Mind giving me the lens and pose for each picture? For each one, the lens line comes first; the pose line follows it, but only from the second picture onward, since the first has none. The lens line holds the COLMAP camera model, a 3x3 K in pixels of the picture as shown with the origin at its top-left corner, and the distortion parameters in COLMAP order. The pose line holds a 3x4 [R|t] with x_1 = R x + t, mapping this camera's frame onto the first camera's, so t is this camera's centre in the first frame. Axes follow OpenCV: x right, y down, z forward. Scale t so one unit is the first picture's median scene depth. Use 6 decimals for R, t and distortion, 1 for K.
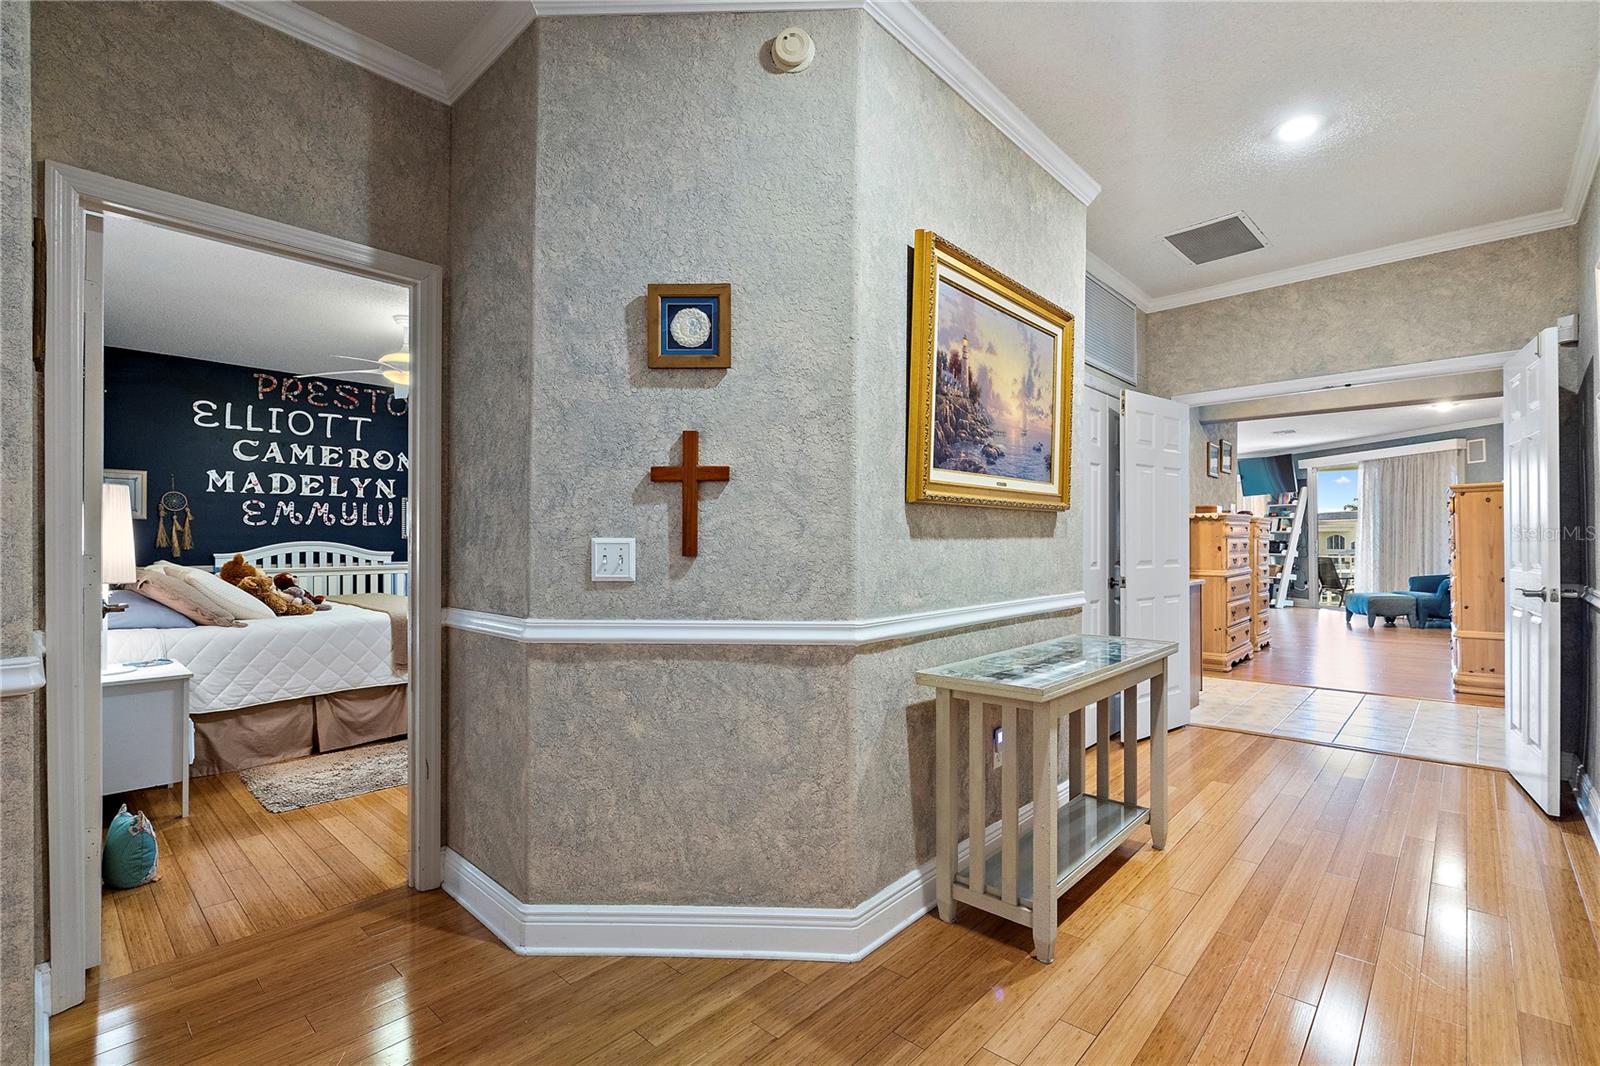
lens RADIAL K [[731.6, 0, 798.8], [0, 731.6, 541.3], [0, 0, 1]] dist [-0.004728, 0.002176]
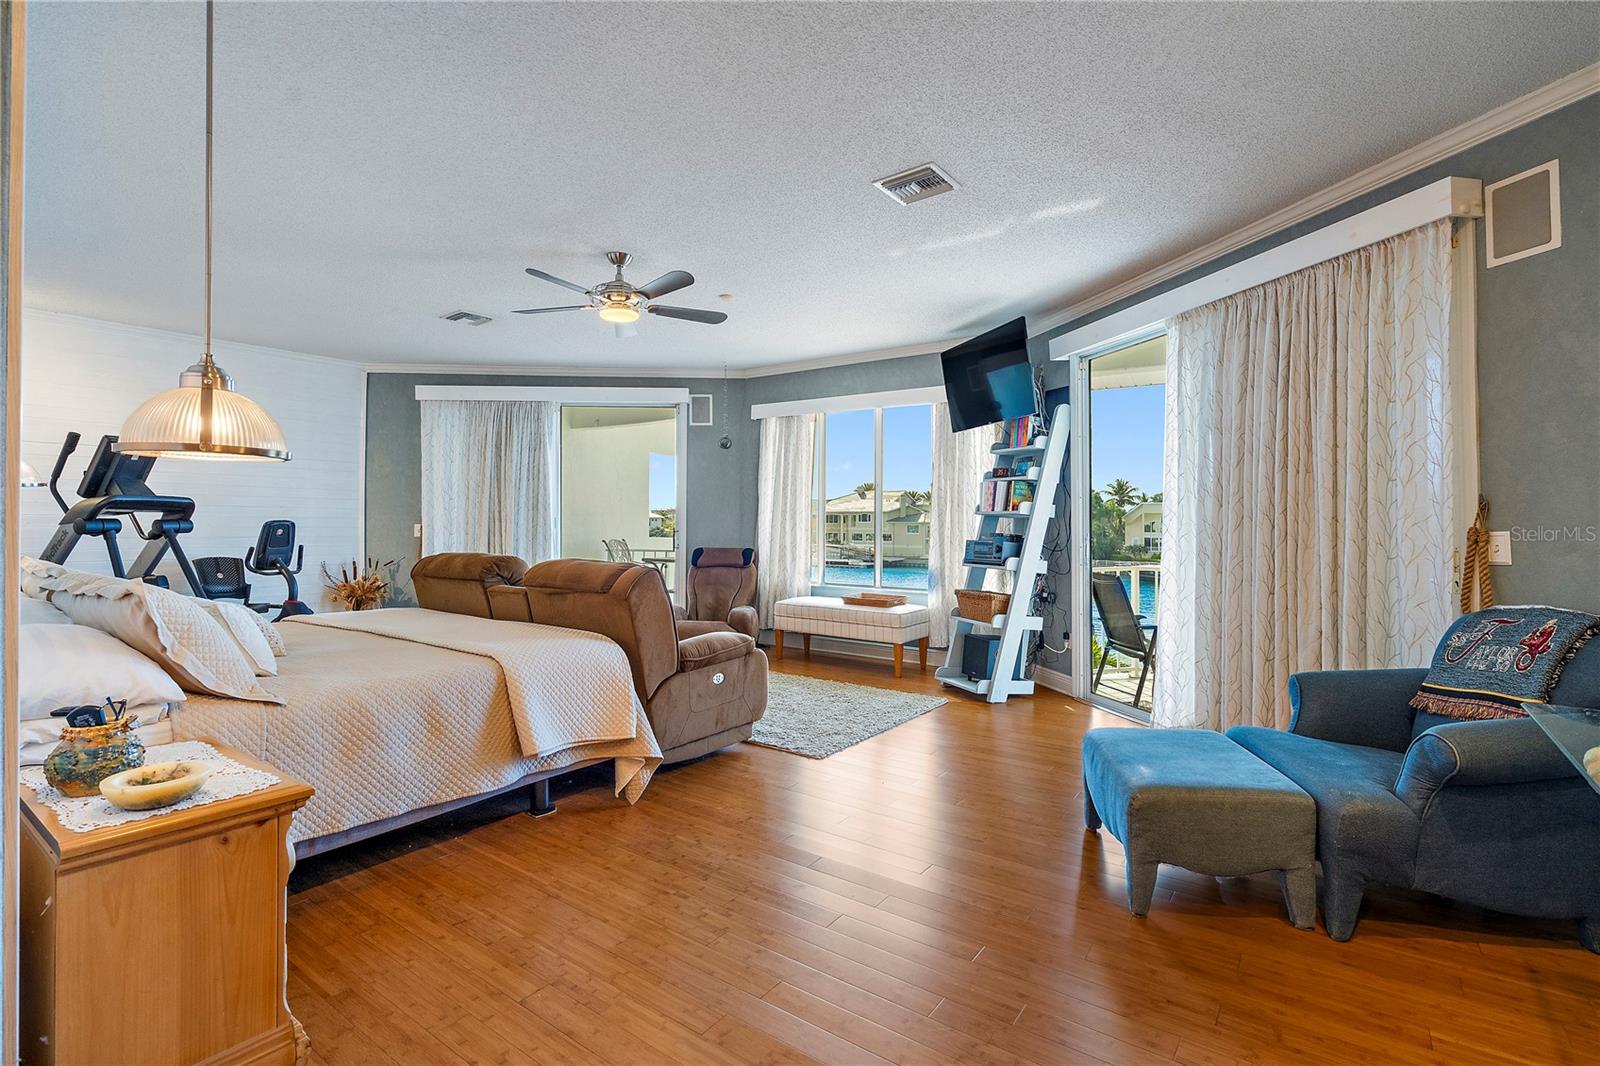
lens RADIAL K [[731.6, 0, 812.0], [0, 731.6, 525.6], [0, 0, 1]] dist [-0.004728, 0.002176]
pose [[0.994613, -0.001409, 0.103650, 3.543867], [0.001002, 0.999992, 0.003985, -0.053597], [-0.103655, -0.003859, 0.994606, 4.204830]]
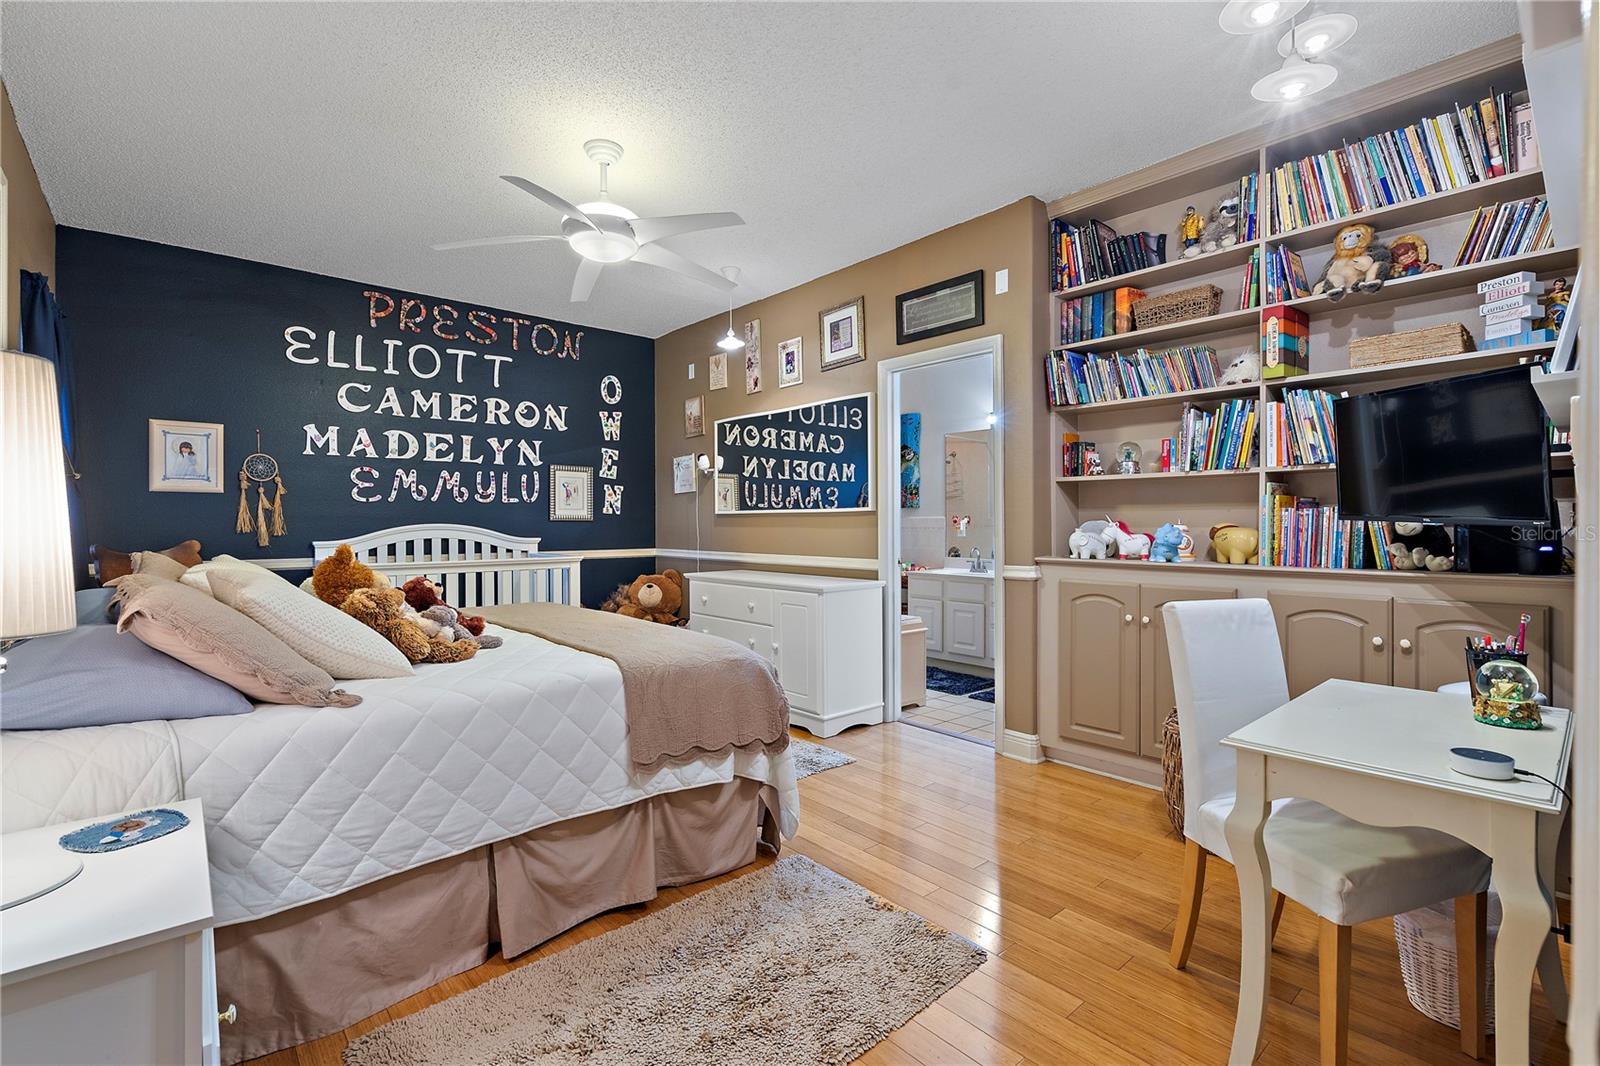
lens RADIAL K [[731.6, 0, 797.0], [0, 731.6, 529.0], [0, 0, 1]] dist [-0.004728, 0.002176]
pose [[0.994686, -0.002176, -0.102932, -0.229440], [0.002705, 0.999984, 0.005000, 0.002299], [0.102919, -0.005252, 0.994676, 0.301699]]
